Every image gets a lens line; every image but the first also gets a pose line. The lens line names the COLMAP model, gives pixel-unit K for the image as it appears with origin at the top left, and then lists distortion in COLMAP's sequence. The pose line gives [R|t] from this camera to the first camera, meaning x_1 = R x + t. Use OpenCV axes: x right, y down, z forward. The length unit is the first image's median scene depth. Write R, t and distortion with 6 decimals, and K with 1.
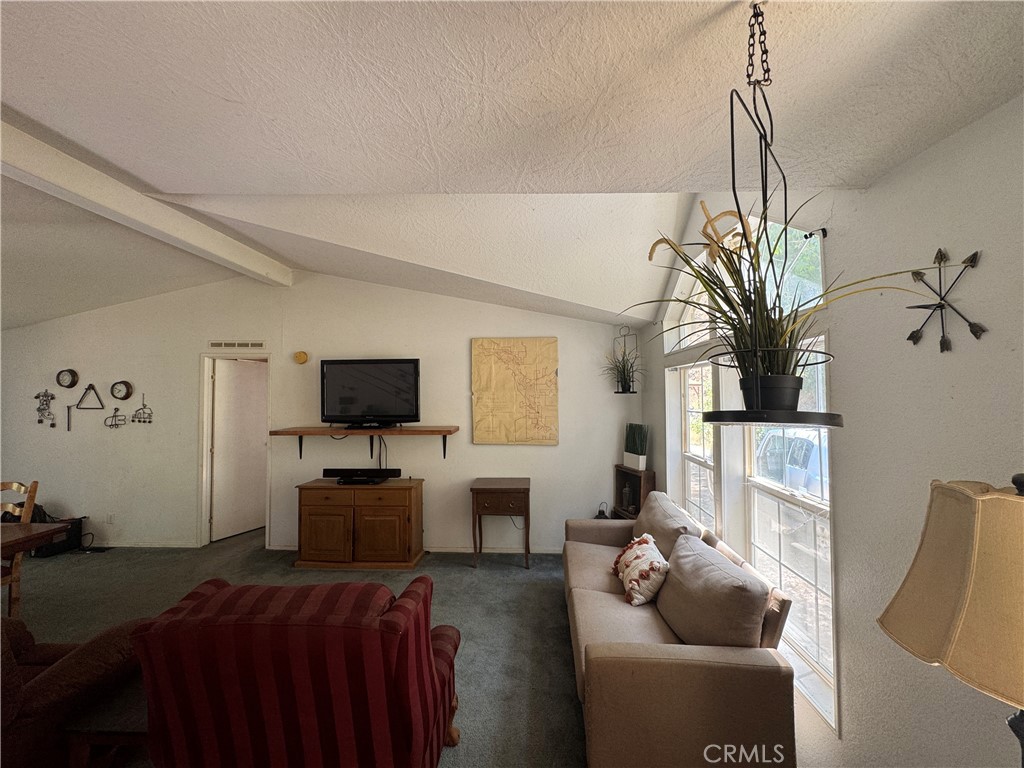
lens RADIAL K [[408.2, 0, 512.3], [0, 408.2, 382.9], [0, 0, 1]] dist [-0.002804, -0.000434]
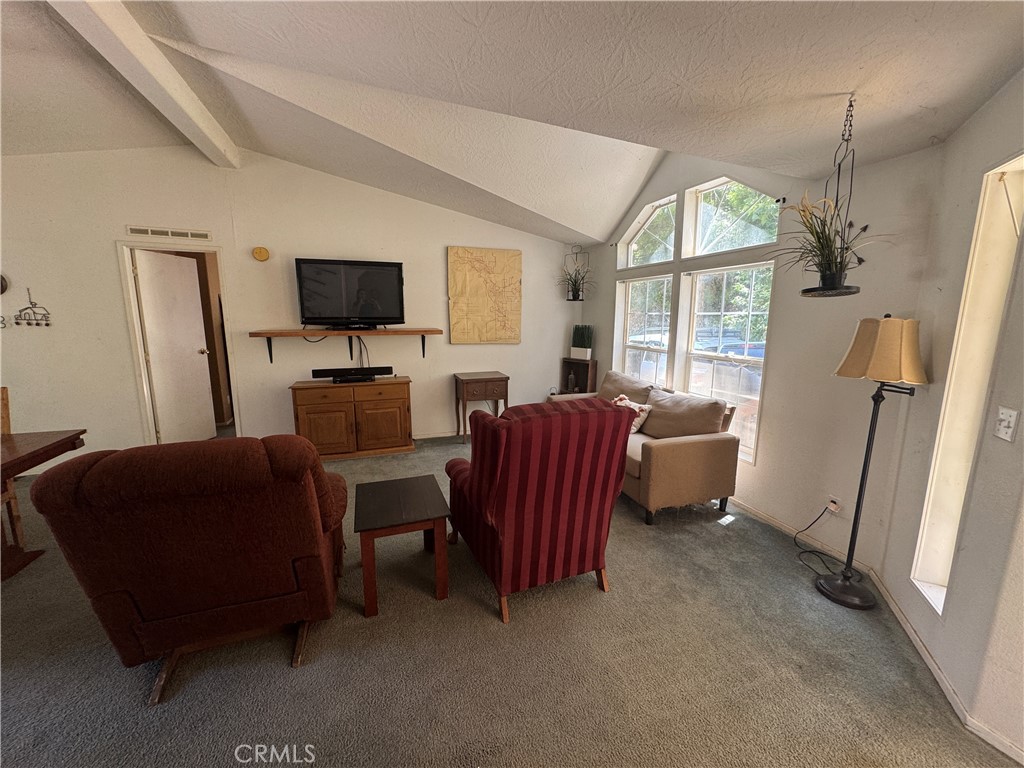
lens RADIAL K [[408.2, 0, 512.3], [0, 408.2, 382.9], [0, 0, 1]] dist [-0.002804, -0.000434]
pose [[0.922633, -0.052562, 0.382079, -0.385031], [-0.022965, 0.981424, 0.190469, 0.037519], [-0.384994, -0.184508, 0.904288, -0.108998]]
